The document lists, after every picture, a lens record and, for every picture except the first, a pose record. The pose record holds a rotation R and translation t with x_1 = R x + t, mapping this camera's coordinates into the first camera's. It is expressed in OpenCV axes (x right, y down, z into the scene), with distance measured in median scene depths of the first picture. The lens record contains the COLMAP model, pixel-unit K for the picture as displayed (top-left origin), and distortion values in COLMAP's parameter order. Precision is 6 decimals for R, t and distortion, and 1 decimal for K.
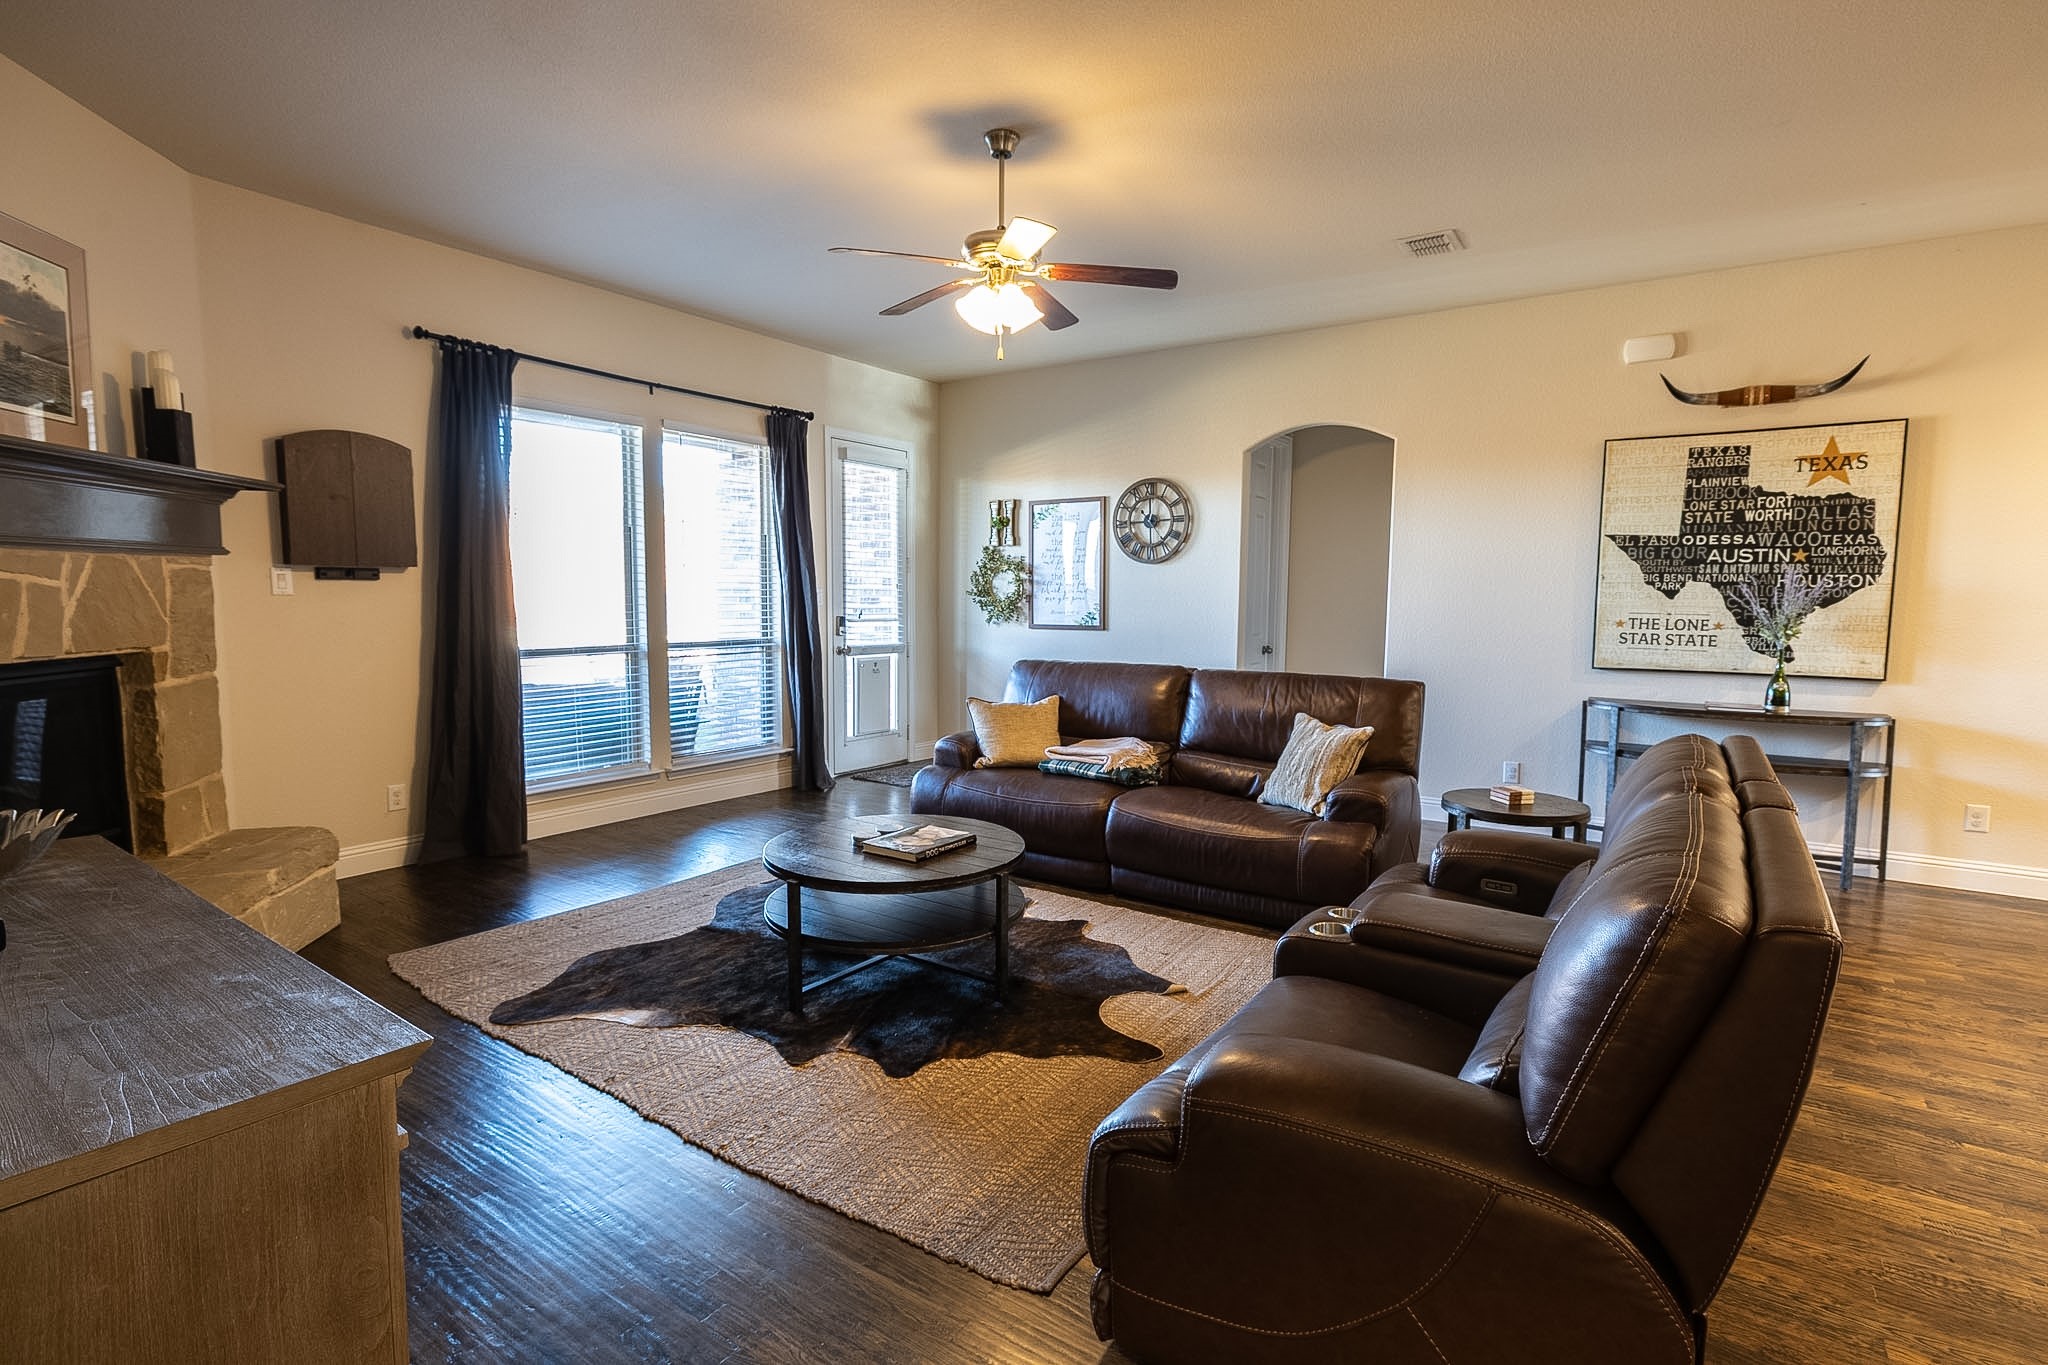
lens RADIAL K [[980.6, 0, 1040.7], [0, 980.6, 685.3], [0, 0, 1]] dist [-0.005998, 0.003862]
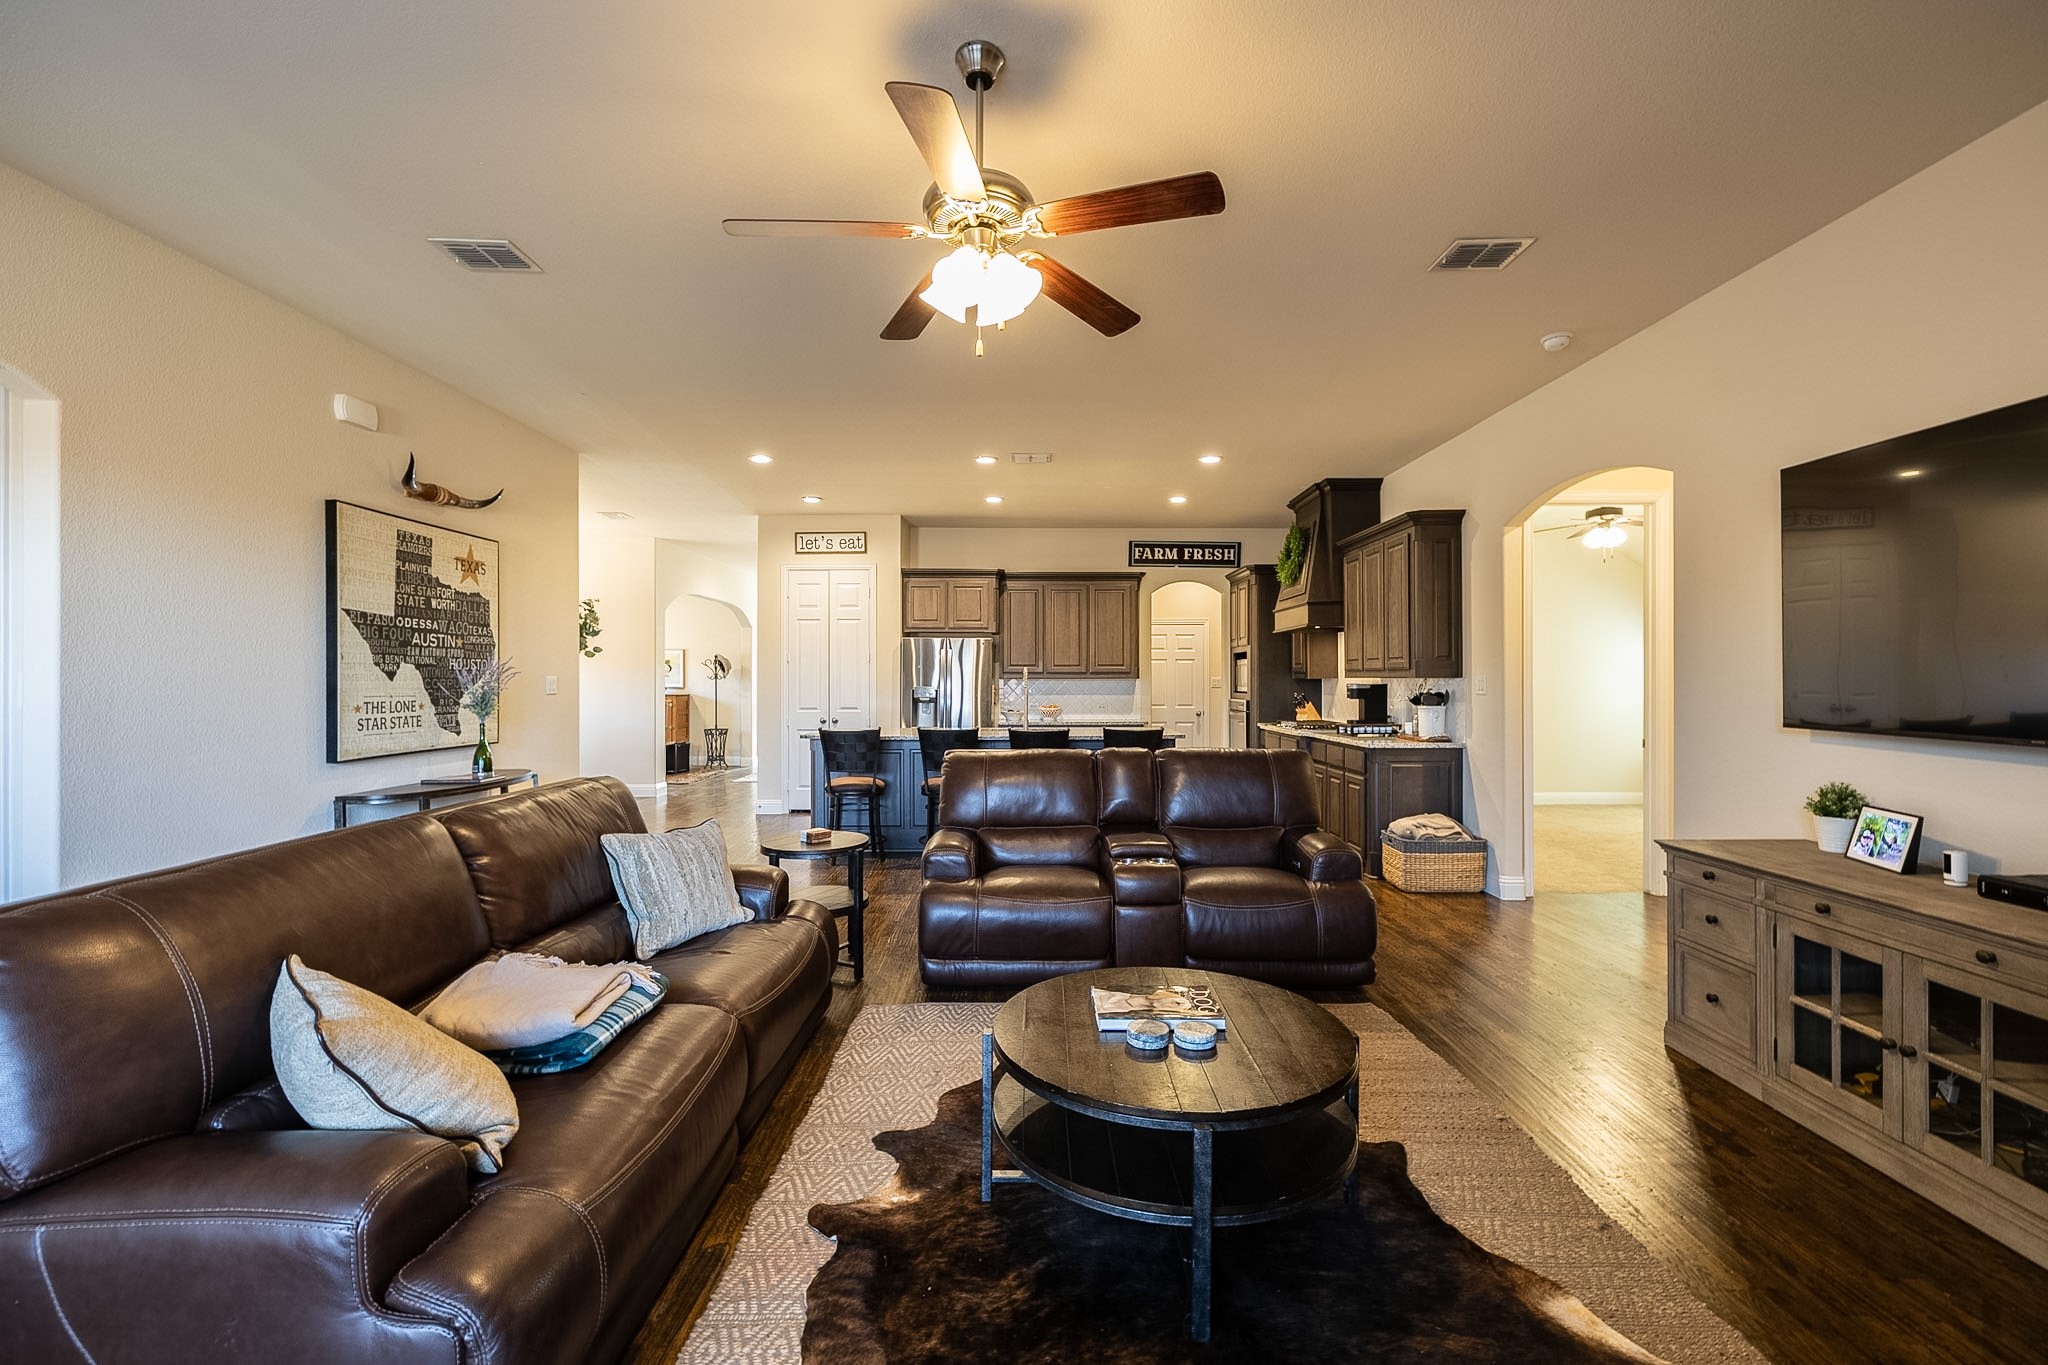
lens RADIAL K [[866.2, 0, 1027.4], [0, 866.2, 681.1], [0, 0, 1]] dist [0.003591, -0.000487]
pose [[-0.558630, -0.010157, 0.829355, -0.440708], [0.073351, 0.995402, 0.061597, -0.099591], [-0.826167, 0.095244, -0.555316, 1.008328]]
